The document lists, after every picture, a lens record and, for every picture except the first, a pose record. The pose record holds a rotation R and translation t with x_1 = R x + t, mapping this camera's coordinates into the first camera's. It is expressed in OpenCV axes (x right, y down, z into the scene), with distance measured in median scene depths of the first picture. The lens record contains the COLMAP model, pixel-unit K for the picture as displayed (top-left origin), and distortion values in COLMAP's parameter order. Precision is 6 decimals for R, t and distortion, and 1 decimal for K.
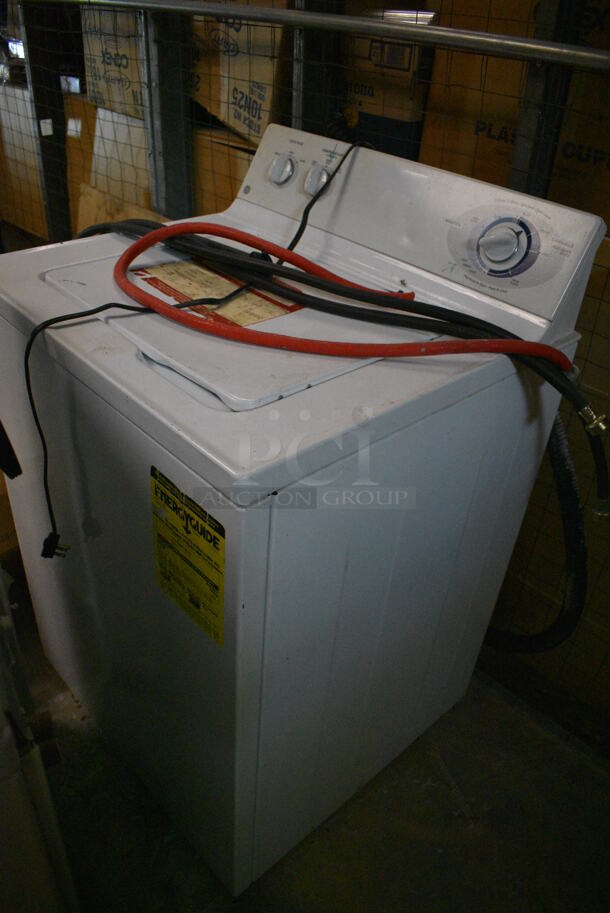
lens RADIAL K [[709.8, 0, 317.5], [0, 709.8, 456.9], [0, 0, 1]] dist [-0.094061, 0.005862]
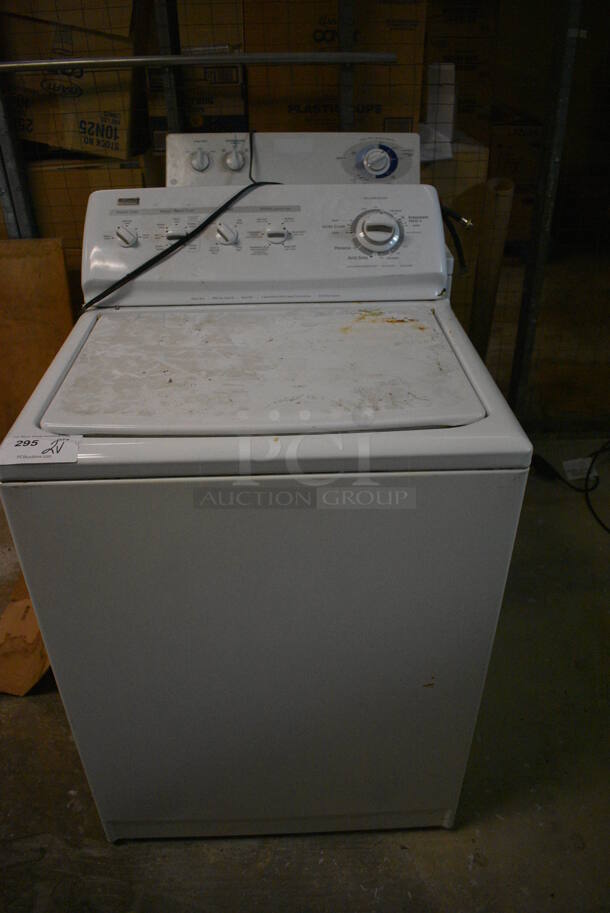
lens RADIAL K [[709.8, 0, 317.5], [0, 709.8, 456.9], [0, 0, 1]] dist [-0.094061, 0.005862]
pose [[0.675135, -0.465745, 0.572079, -0.885548], [0.458248, 0.872506, 0.169534, 0.000442], [-0.578102, 0.147696, 0.802486, -0.204836]]
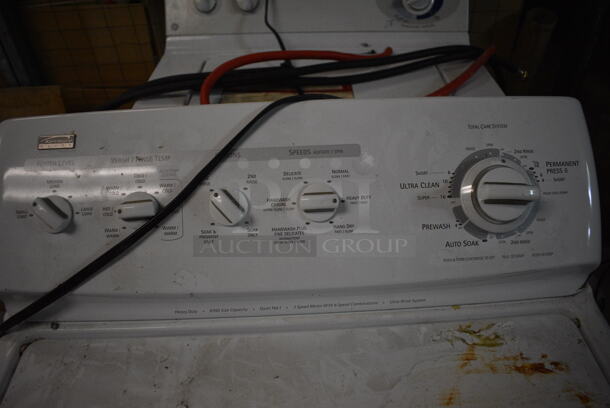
lens RADIAL K [[474.3, 0, 305.0], [0, 474.3, 204.0], [0, 0, 1]] dist [-0.094061, 0.005862]
pose [[0.678434, -0.531470, 0.507215, -0.464507], [0.469207, 0.844710, 0.257509, -0.205638], [-0.565307, 0.063286, 0.822449, 0.220253]]
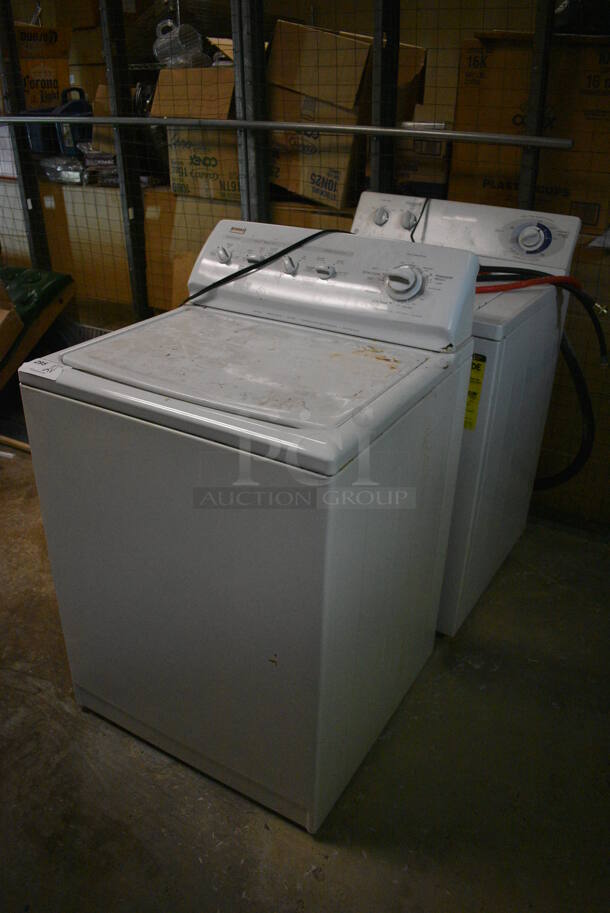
lens RADIAL K [[709.8, 0, 317.5], [0, 709.8, 456.9], [0, 0, 1]] dist [-0.094061, 0.005862]
pose [[0.965139, -0.169943, 0.199065, -0.558574], [0.188141, 0.979178, -0.076244, 0.232329], [-0.181963, 0.111039, 0.977016, -0.509835]]
